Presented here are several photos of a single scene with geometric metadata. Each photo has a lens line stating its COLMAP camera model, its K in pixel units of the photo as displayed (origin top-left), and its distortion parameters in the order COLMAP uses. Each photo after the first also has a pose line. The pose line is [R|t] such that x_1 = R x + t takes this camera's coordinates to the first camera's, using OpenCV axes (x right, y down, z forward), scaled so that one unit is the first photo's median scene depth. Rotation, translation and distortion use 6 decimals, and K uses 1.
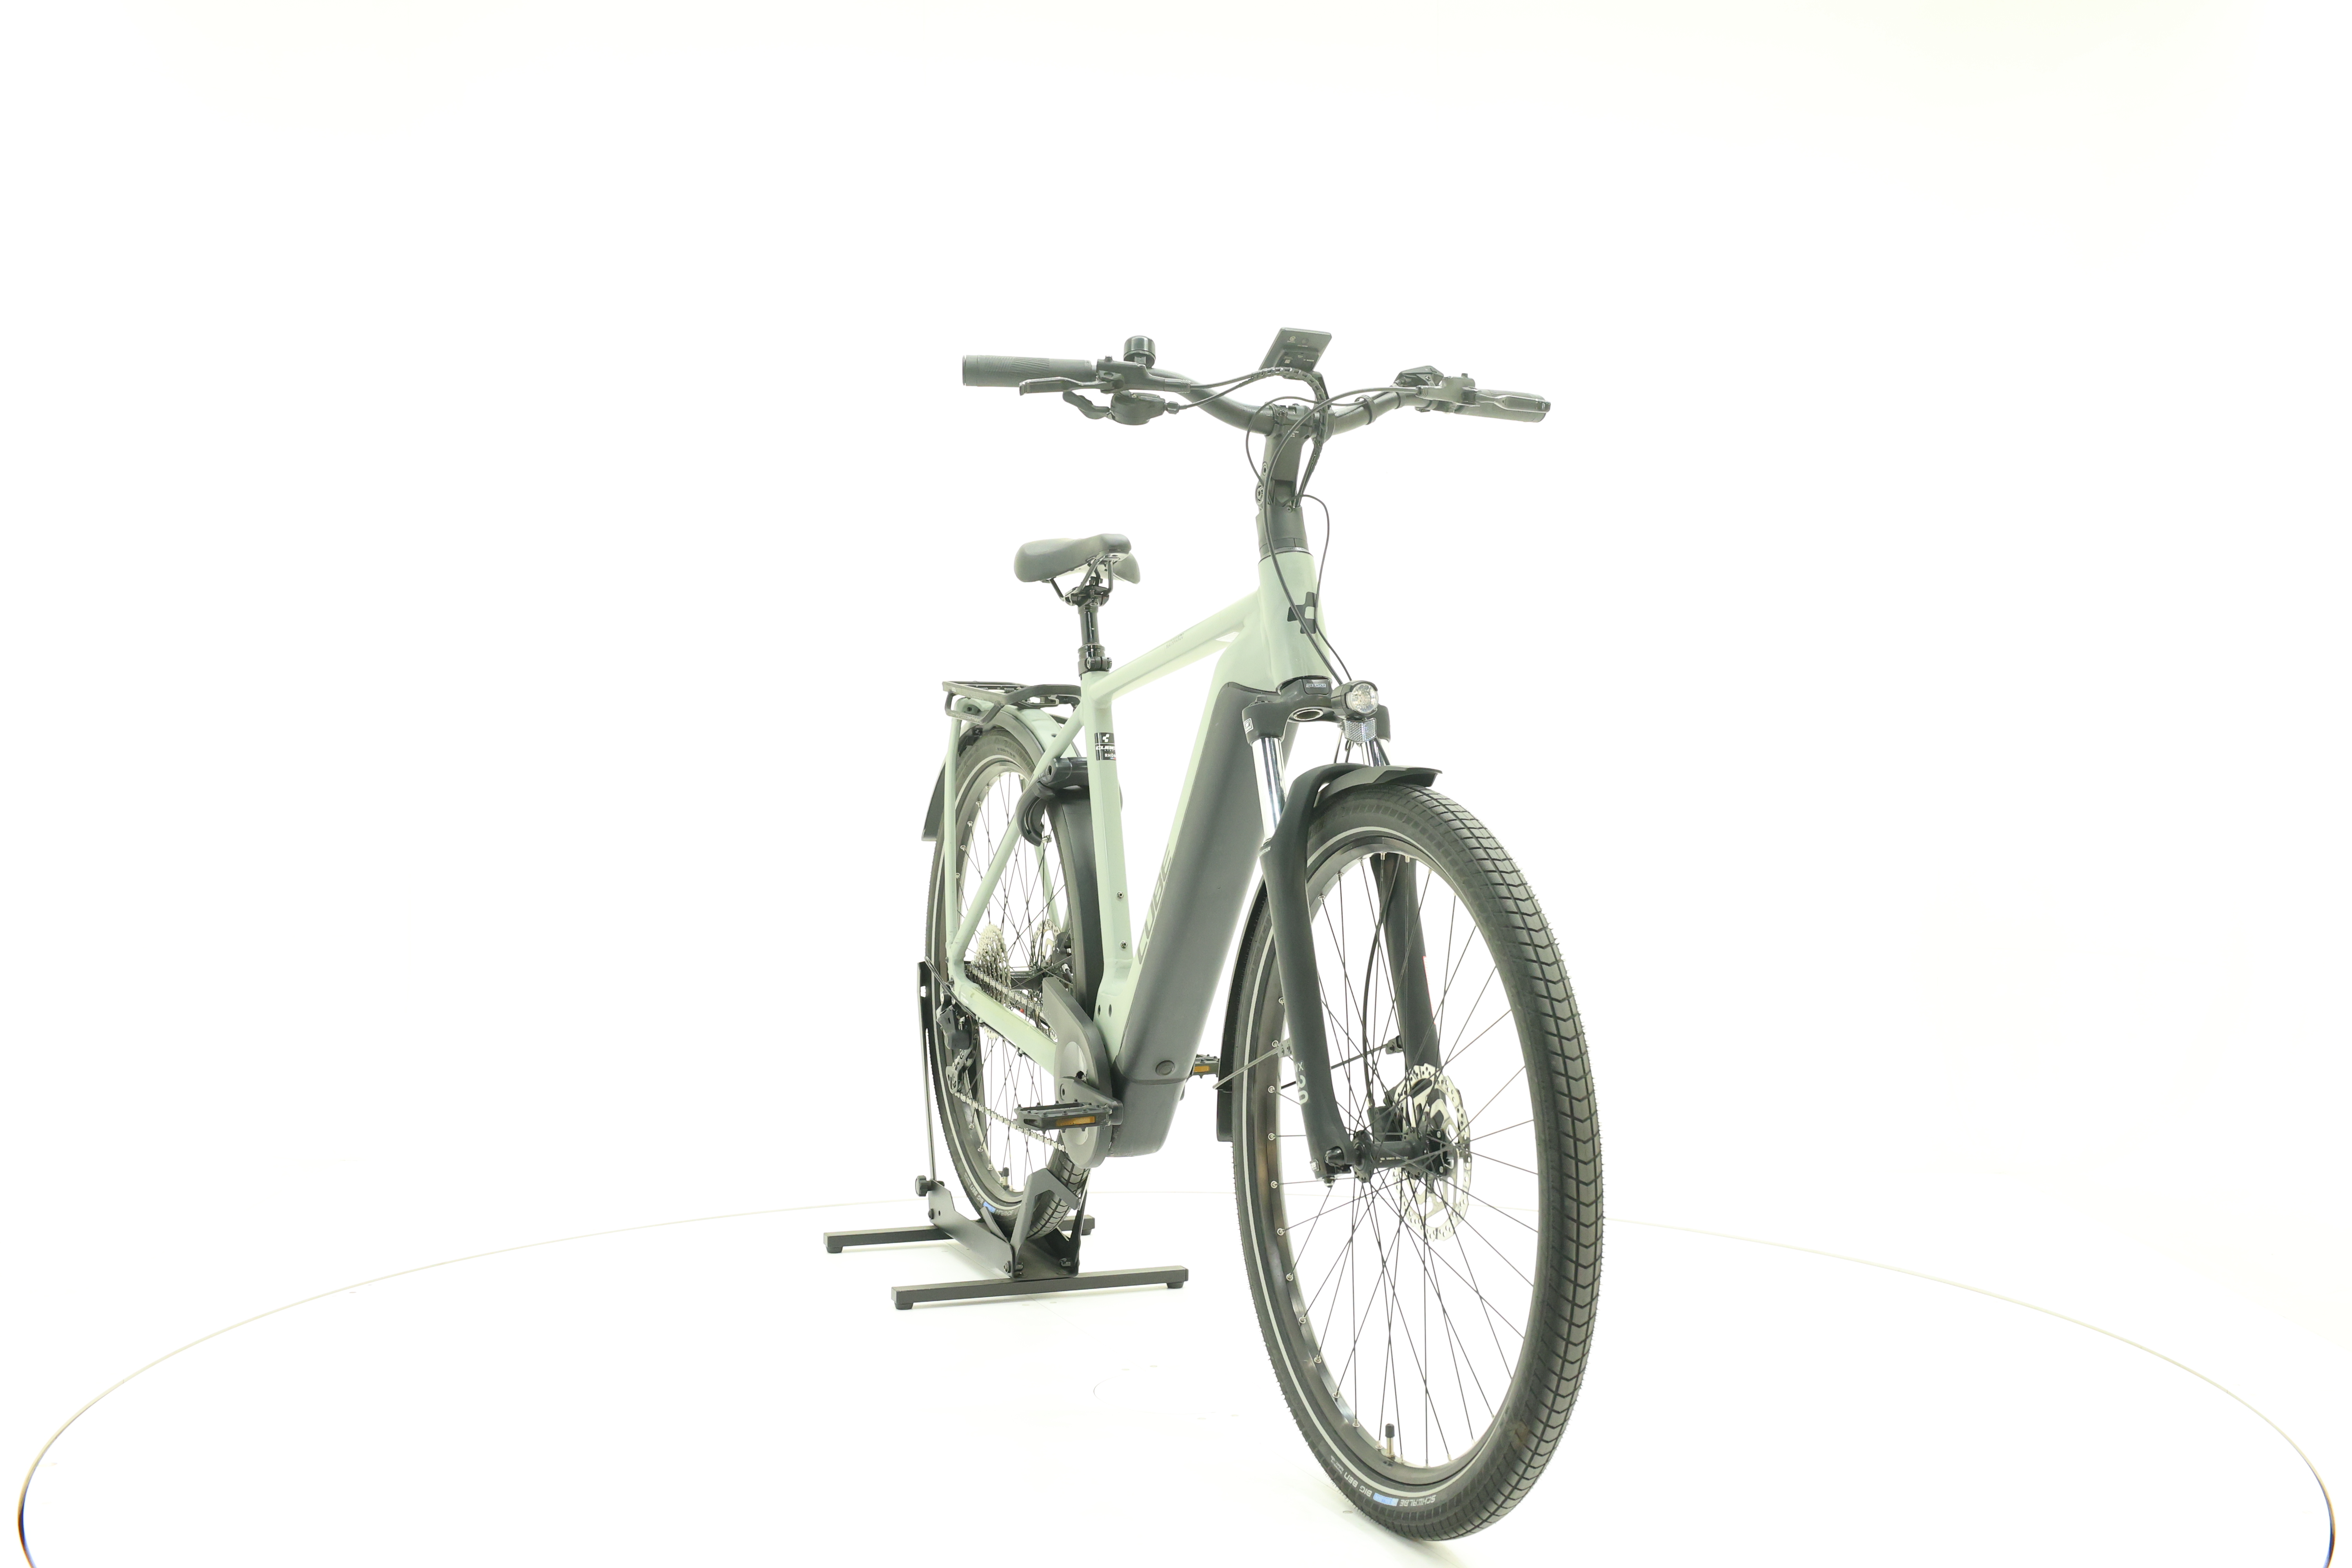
lens RADIAL K [[2497.8, 0, 1172.7], [0, 2497.8, 775.2], [0, 0, 1]] dist [-0.009191, 0.000000]
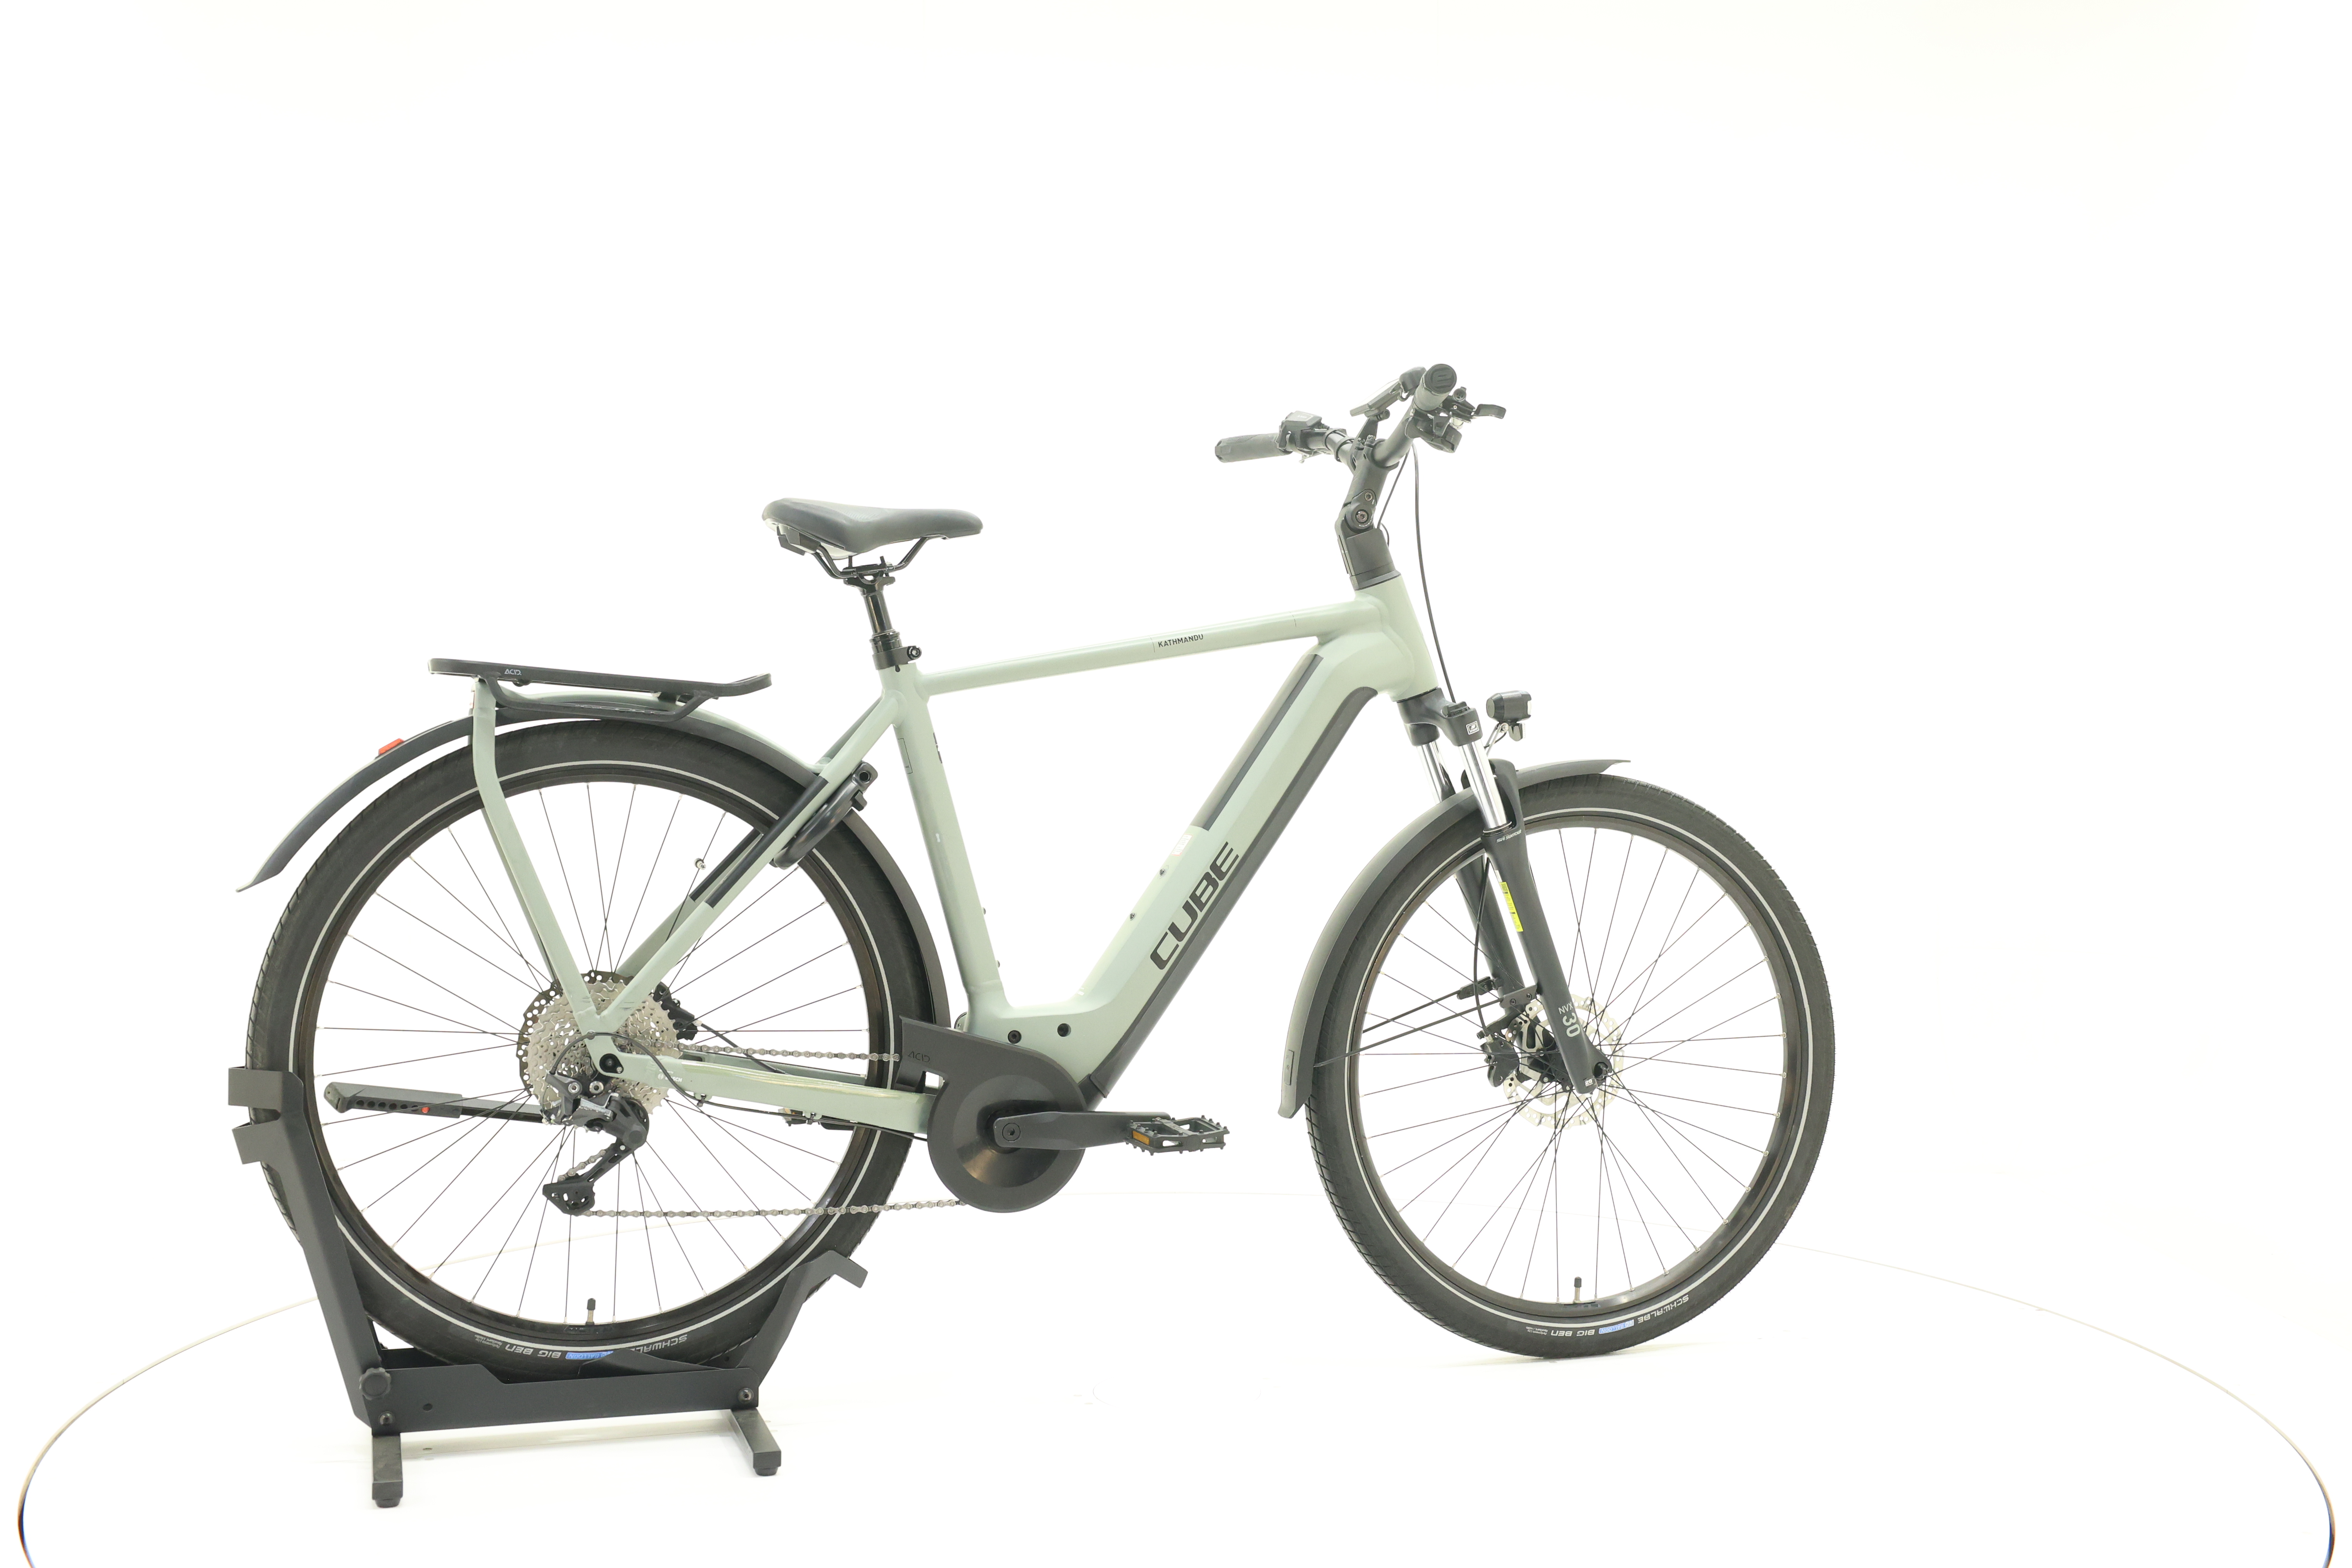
lens RADIAL K [[2497.8, 0, 1158.7], [0, 2497.8, 780.1], [0, 0, 1]] dist [-0.009191, 0.000000]
pose [[0.063939, -0.021352, 0.997725, -1.080962], [0.014982, 0.999679, 0.020434, -0.020163], [-0.997841, 0.013642, 0.064239, 1.024760]]
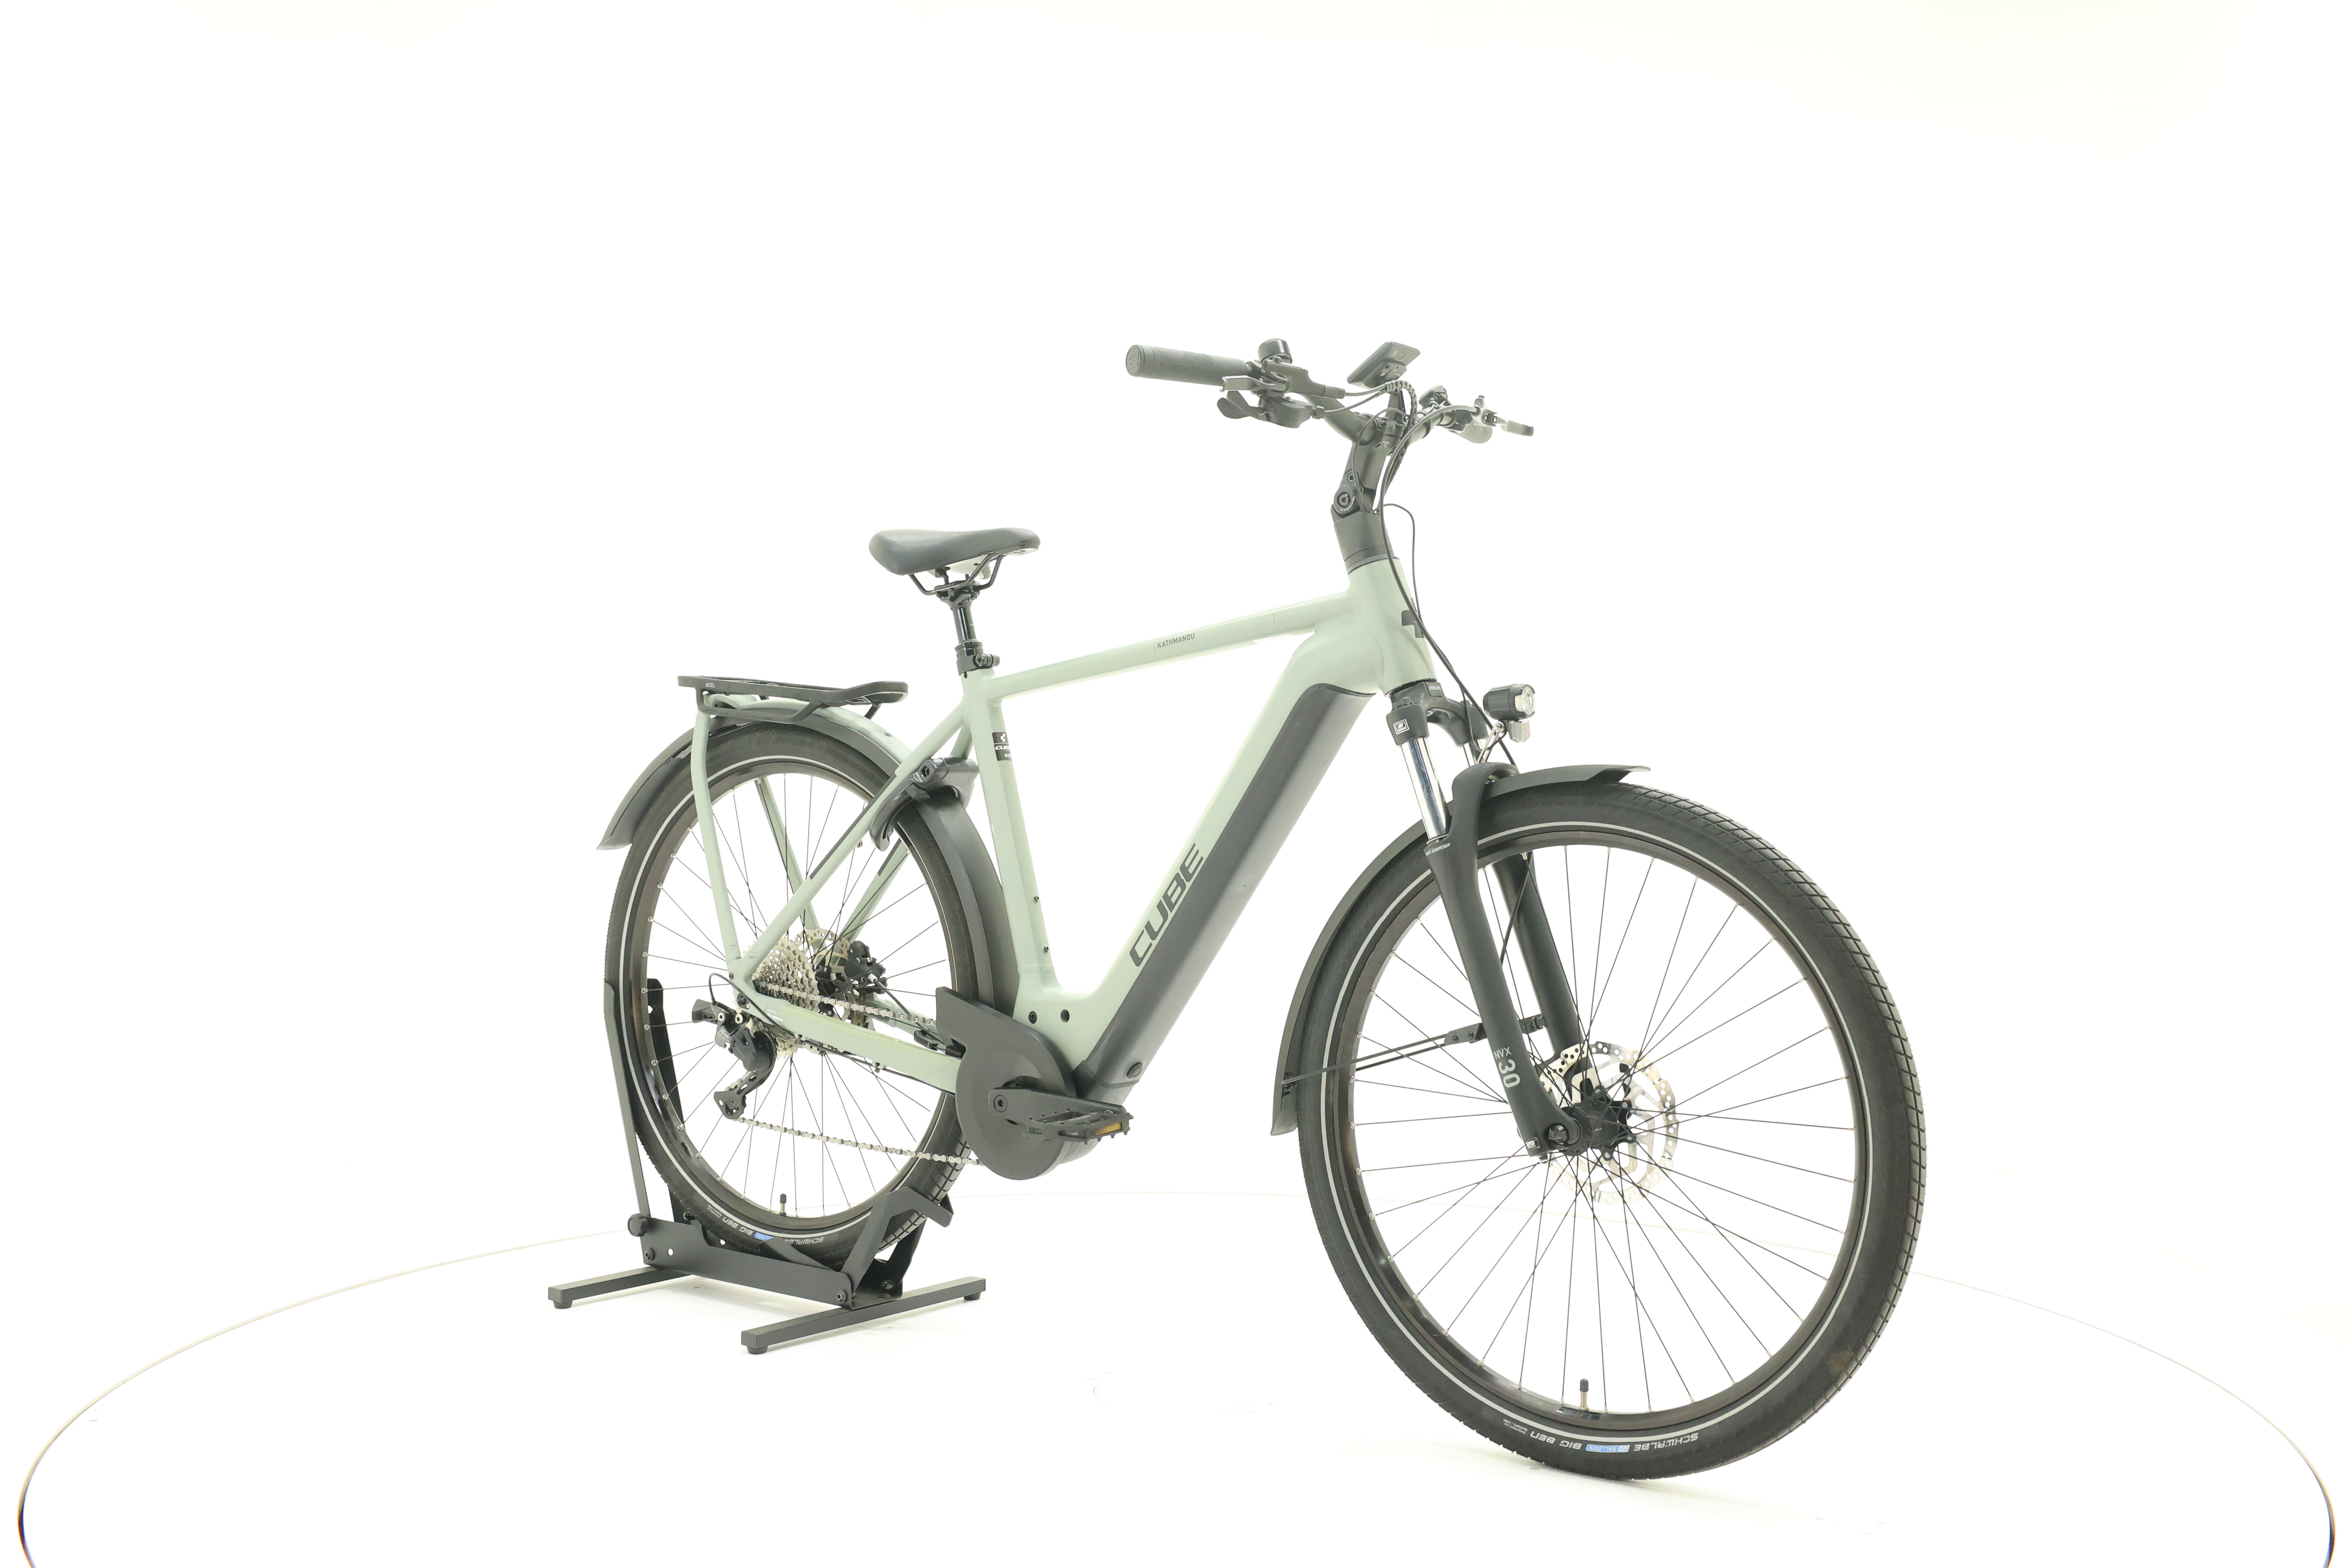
lens RADIAL K [[2497.8, 0, 1173.3], [0, 2497.8, 778.4], [0, 0, 1]] dist [-0.009191, 0.000000]
pose [[0.861727, -0.010680, 0.507260, -0.549601], [0.008823, 0.999943, 0.006064, -0.005146], [-0.507296, -0.000750, 0.861772, 0.152172]]
